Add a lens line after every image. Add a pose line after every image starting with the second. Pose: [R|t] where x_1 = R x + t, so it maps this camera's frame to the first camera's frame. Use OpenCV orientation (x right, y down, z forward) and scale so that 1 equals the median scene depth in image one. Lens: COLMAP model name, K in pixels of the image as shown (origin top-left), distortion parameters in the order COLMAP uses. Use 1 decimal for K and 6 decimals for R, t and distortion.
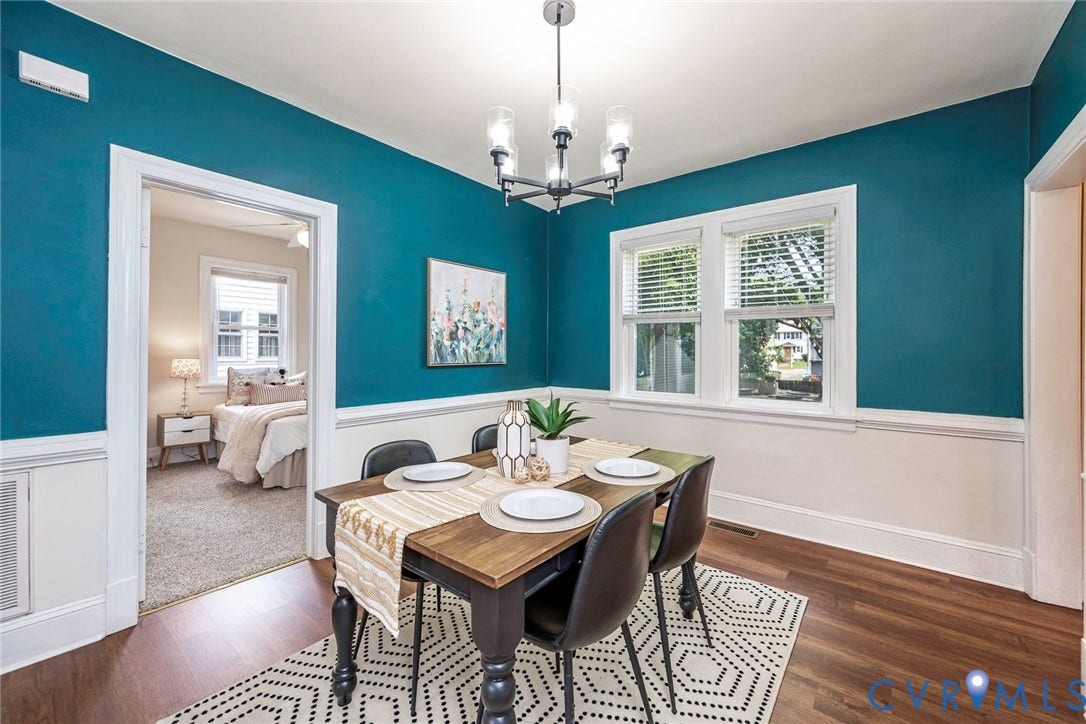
lens RADIAL K [[422.8, 0, 541.8], [0, 422.8, 356.5], [0, 0, 1]] dist [-0.001791, 0.000112]
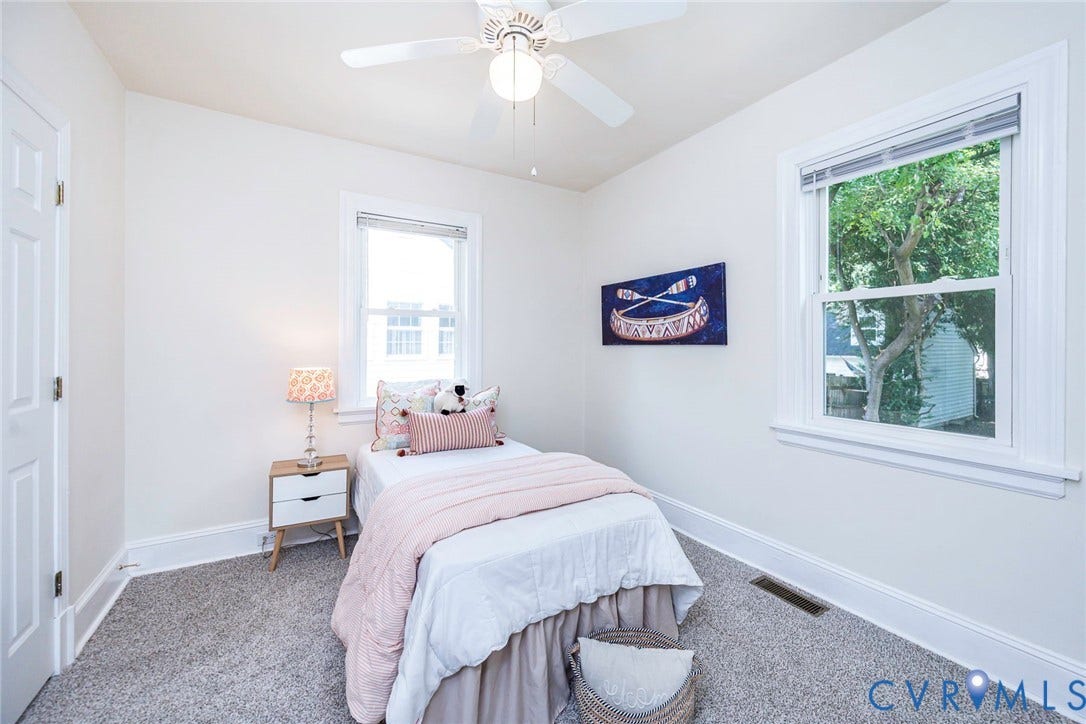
lens RADIAL K [[422.8, 0, 543.5], [0, 422.8, 351.0], [0, 0, 1]] dist [-0.001791, 0.000112]
pose [[0.934411, 0.001515, -0.356193, -0.334565], [-0.001959, 0.999998, -0.000885, -0.014882], [0.356191, 0.001525, 0.934412, 0.552834]]
